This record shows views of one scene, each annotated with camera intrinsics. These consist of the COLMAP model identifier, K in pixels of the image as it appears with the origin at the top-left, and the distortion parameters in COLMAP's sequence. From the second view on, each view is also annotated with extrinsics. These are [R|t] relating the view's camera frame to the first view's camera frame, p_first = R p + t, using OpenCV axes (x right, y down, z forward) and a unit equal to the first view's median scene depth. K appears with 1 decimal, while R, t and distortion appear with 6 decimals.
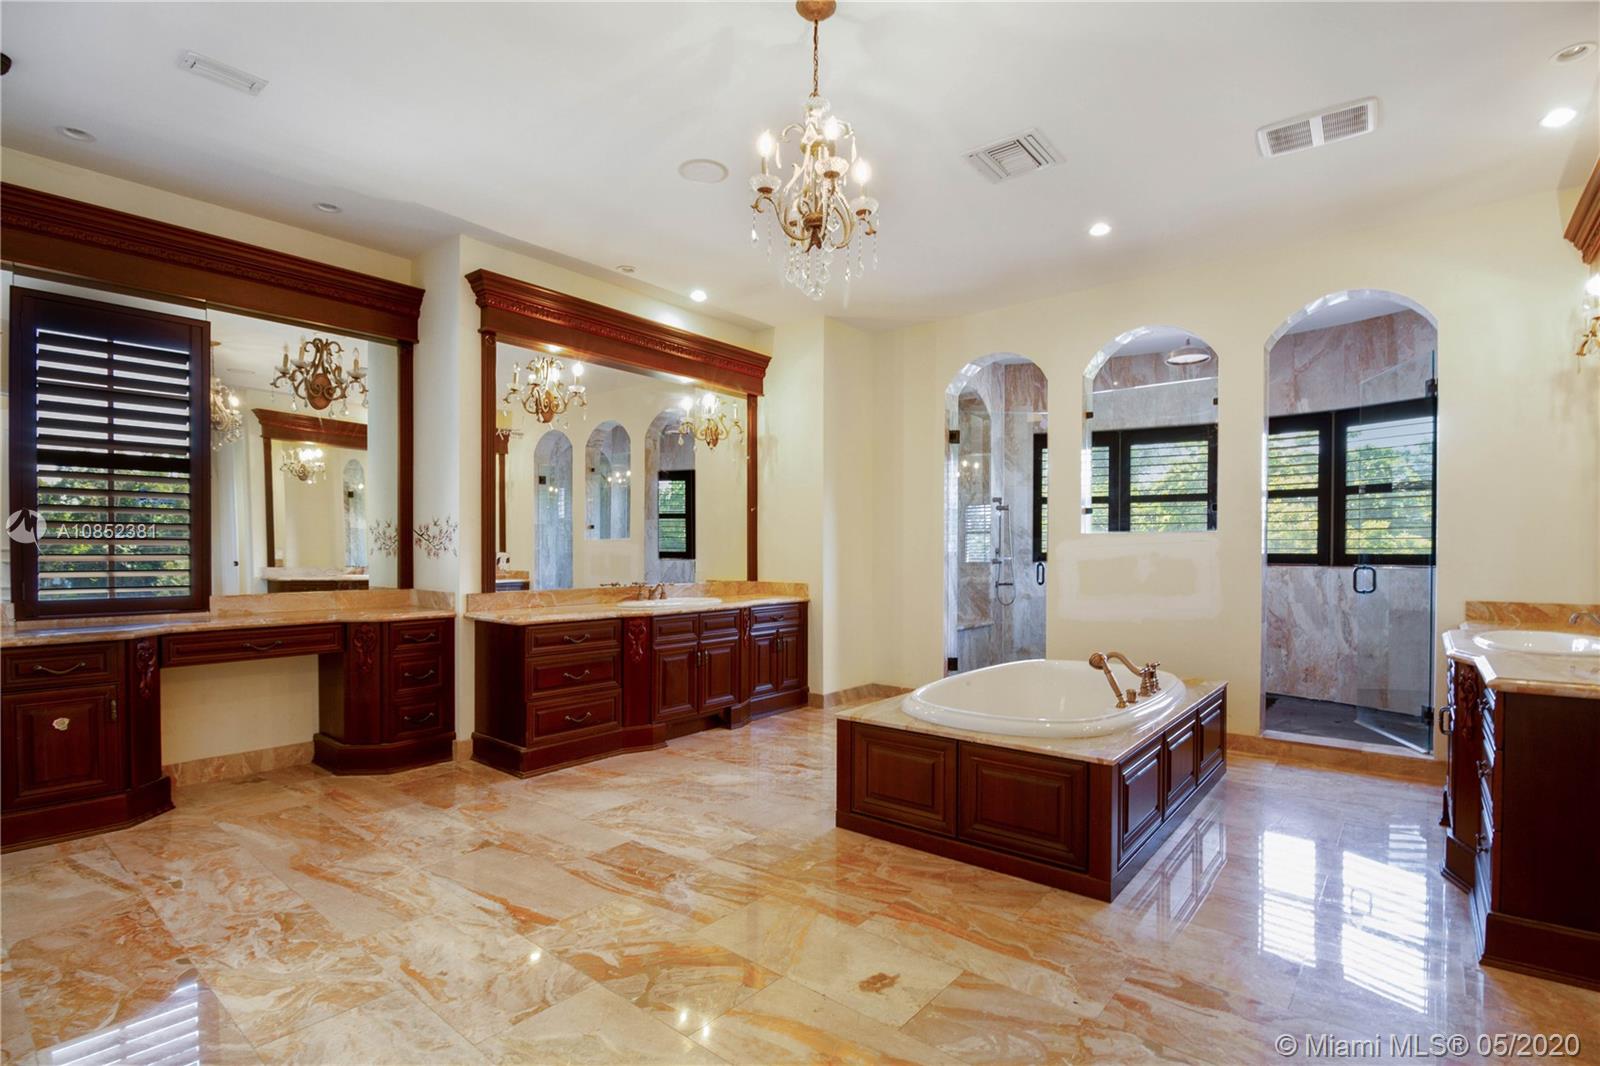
lens RADIAL K [[761.2, 0, 797.7], [0, 761.2, 549.6], [0, 0, 1]] dist [-0.008277, -0.006018]
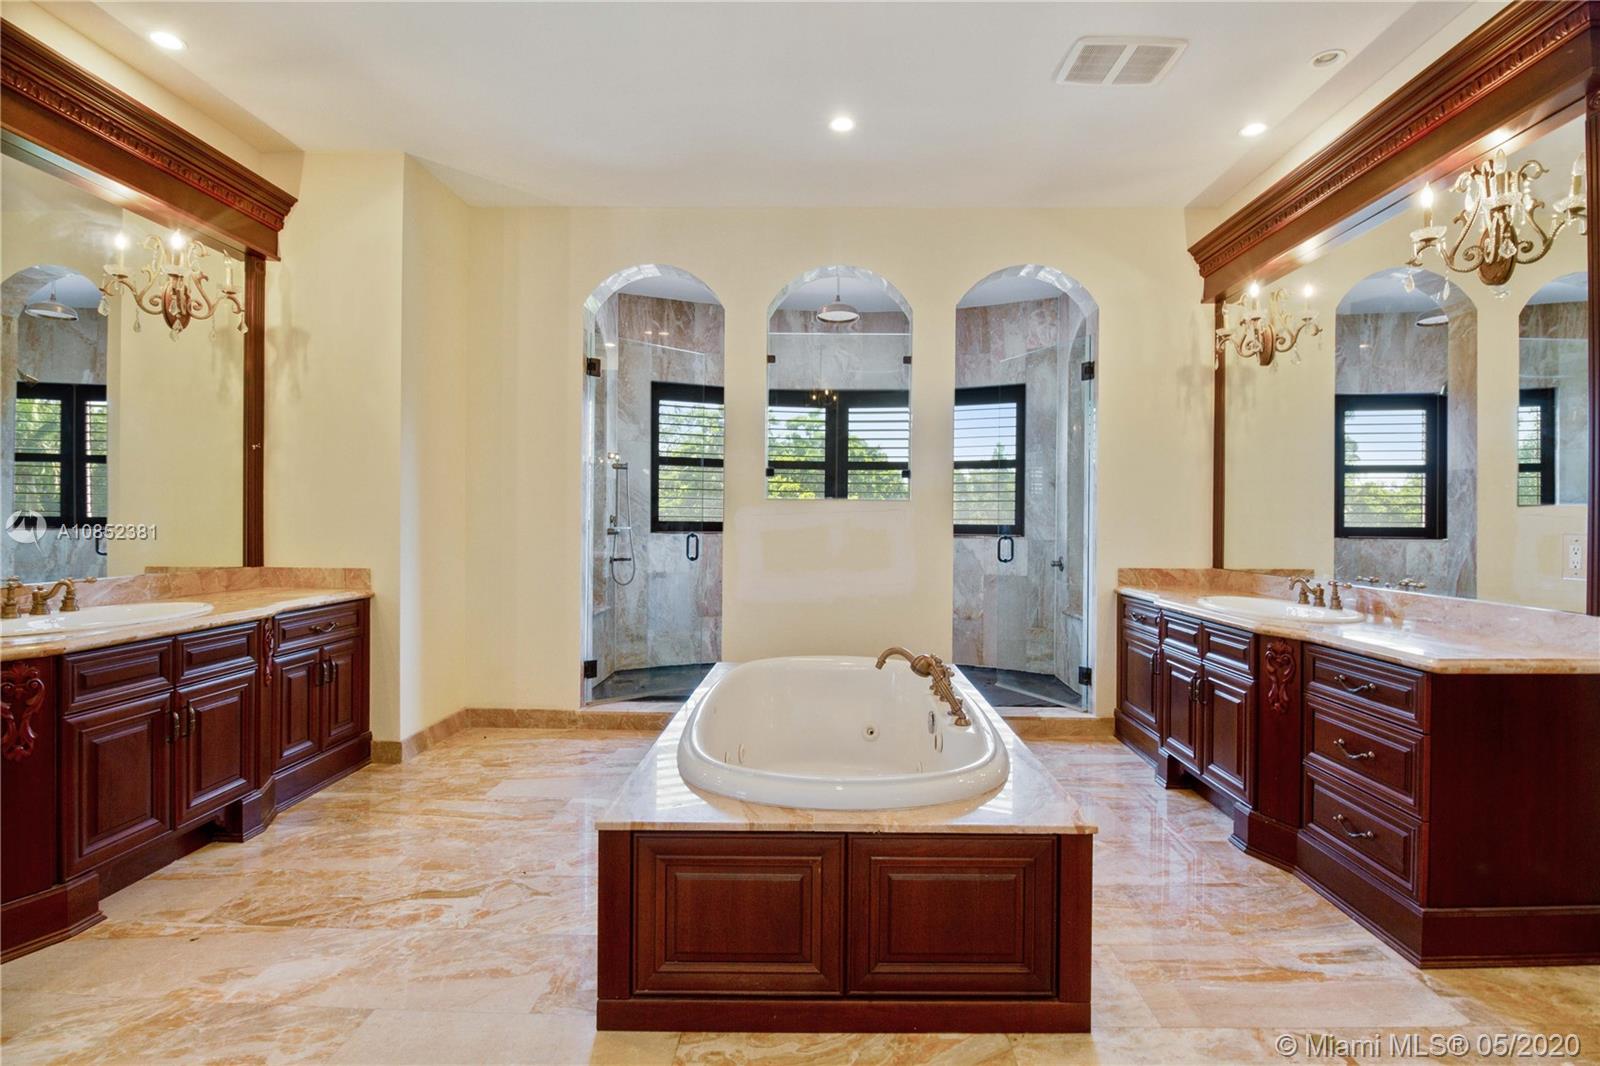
lens RADIAL K [[761.2, 0, 814.6], [0, 761.2, 520.6], [0, 0, 1]] dist [-0.008277, -0.006018]
pose [[0.776872, 0.005802, 0.629631, -0.107362], [-0.007954, 0.999968, 0.000600, 0.001454], [-0.629608, -0.005474, 0.776894, 0.309506]]
